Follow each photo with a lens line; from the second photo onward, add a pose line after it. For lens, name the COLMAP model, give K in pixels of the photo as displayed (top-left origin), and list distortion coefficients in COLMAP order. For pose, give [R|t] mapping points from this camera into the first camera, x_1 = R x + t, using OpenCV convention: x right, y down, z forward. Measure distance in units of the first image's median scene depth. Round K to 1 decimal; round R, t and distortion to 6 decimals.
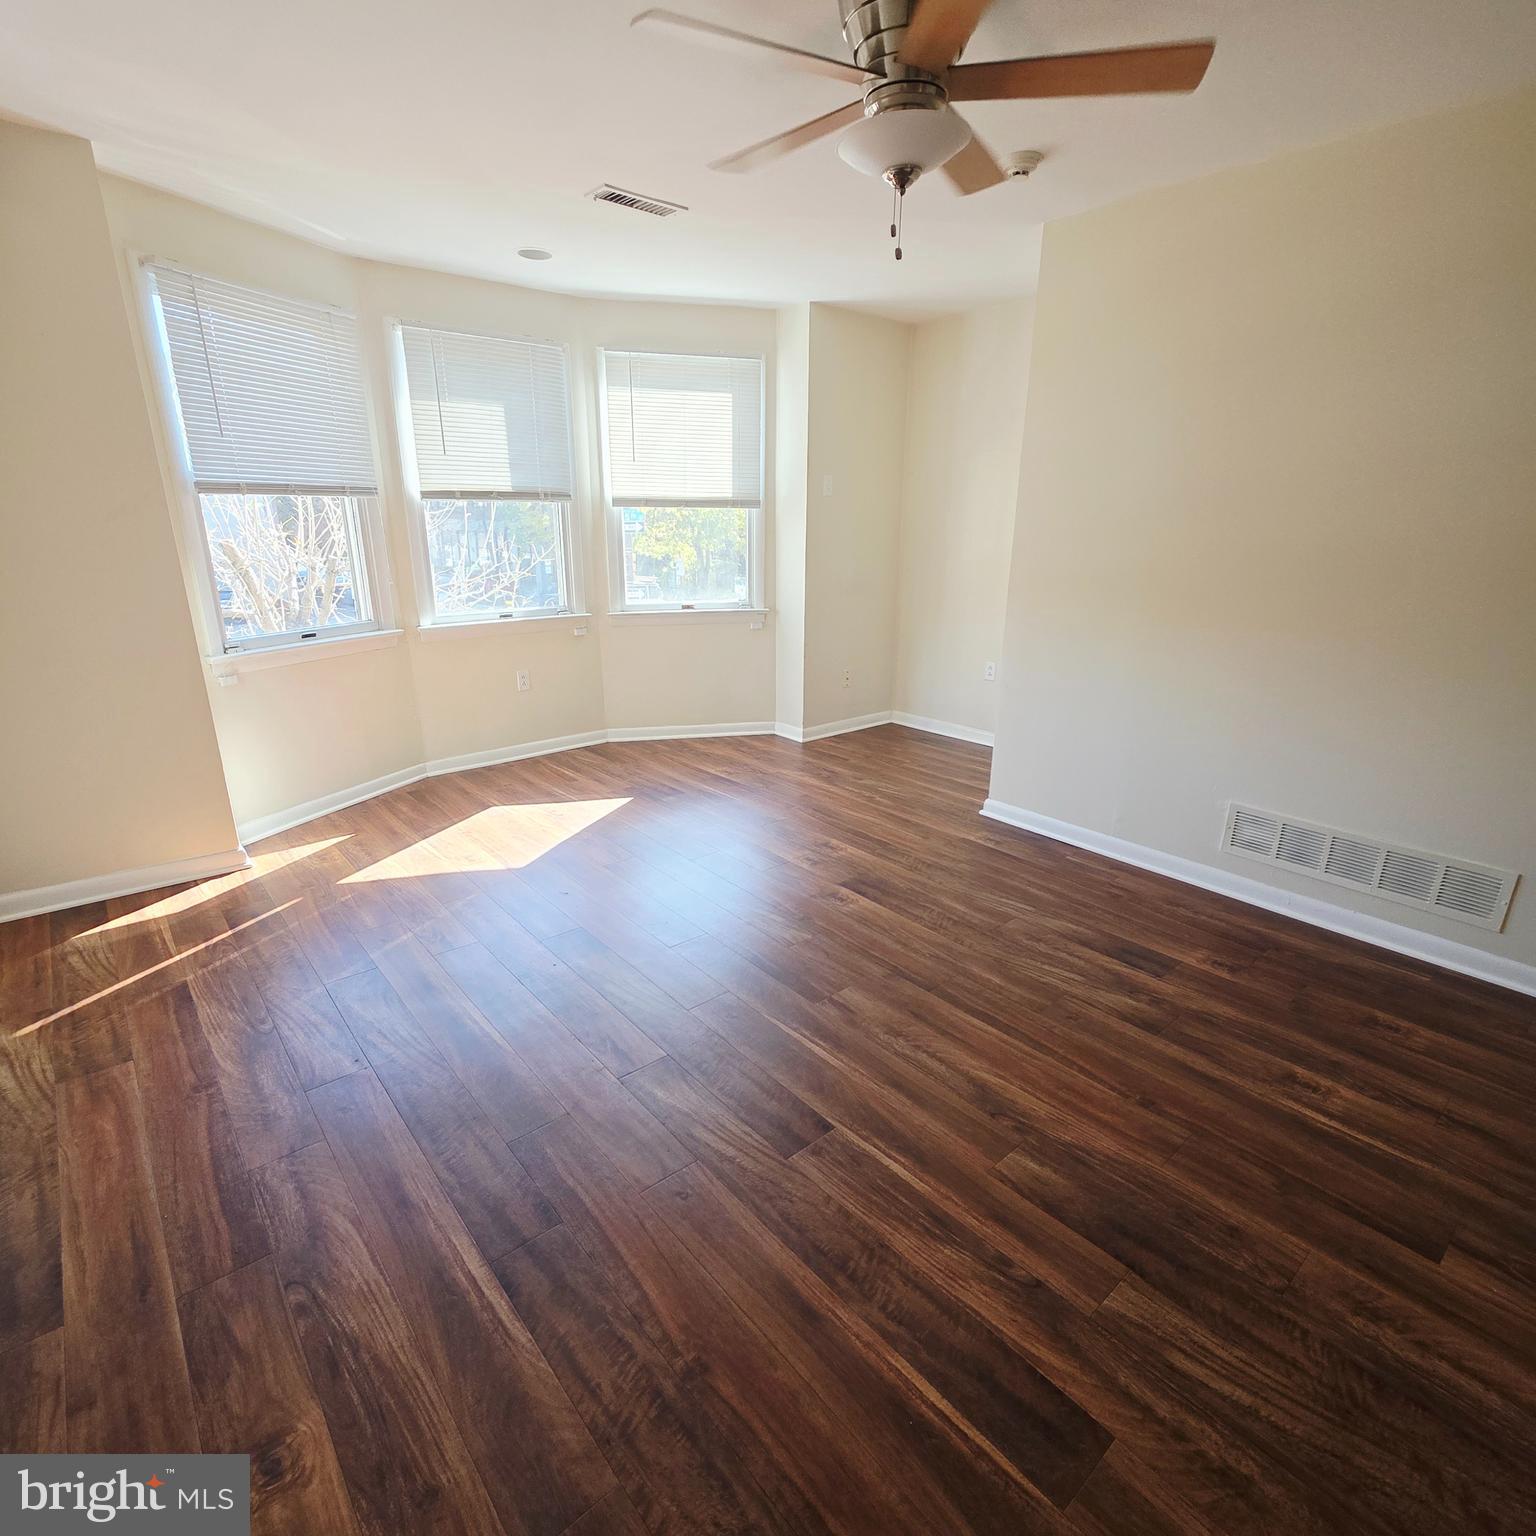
lens RADIAL K [[820.9, 0, 757.4], [0, 820.9, 761.3], [0, 0, 1]] dist [-0.000445, -0.002133]
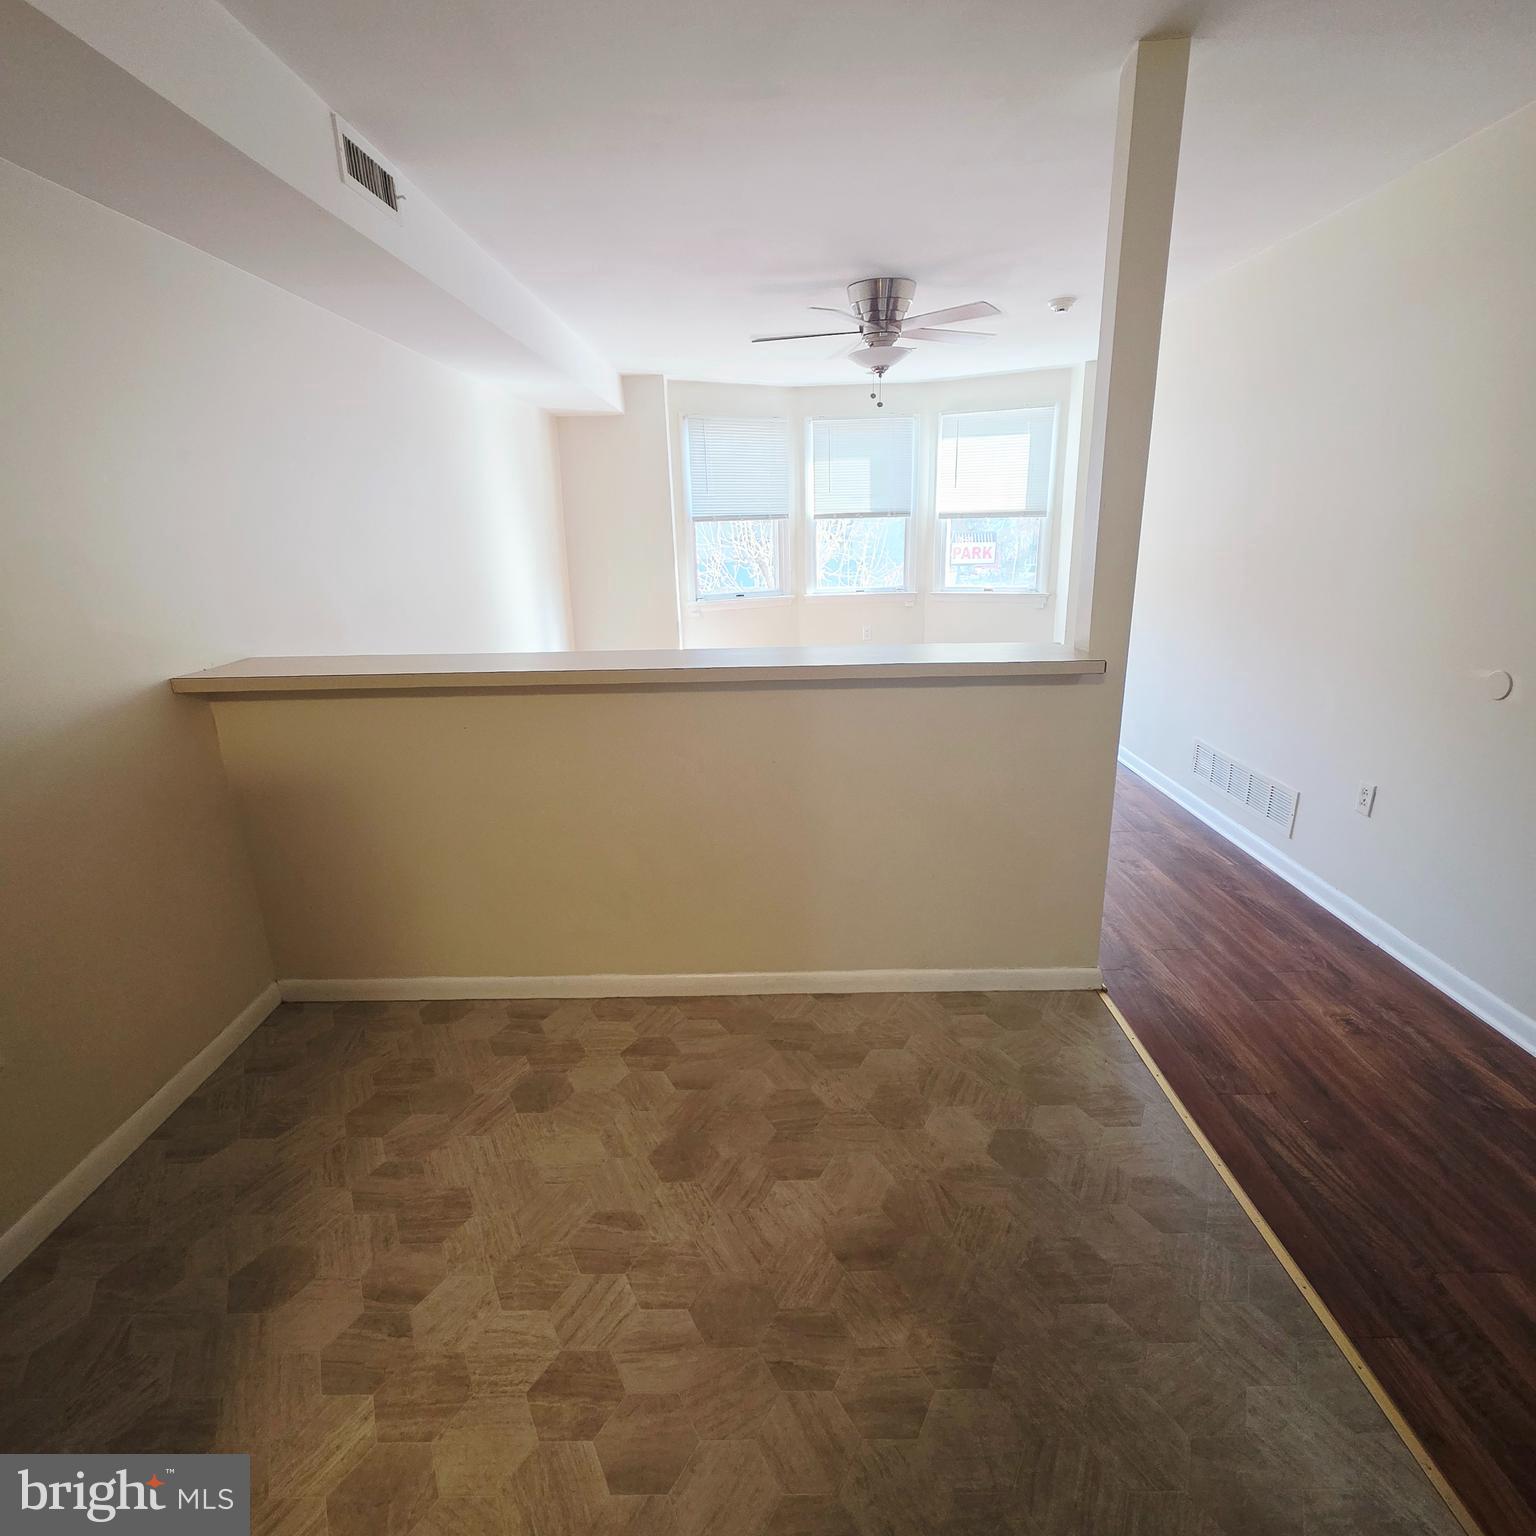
lens RADIAL K [[820.9, 0, 757.4], [0, 820.9, 761.3], [0, 0, 1]] dist [-0.000445, -0.002133]
pose [[0.744003, 0.163102, -0.647963, 0.631558], [-0.161228, 0.984918, 0.062794, 0.079966], [0.648432, 0.057751, 0.759079, -0.313110]]
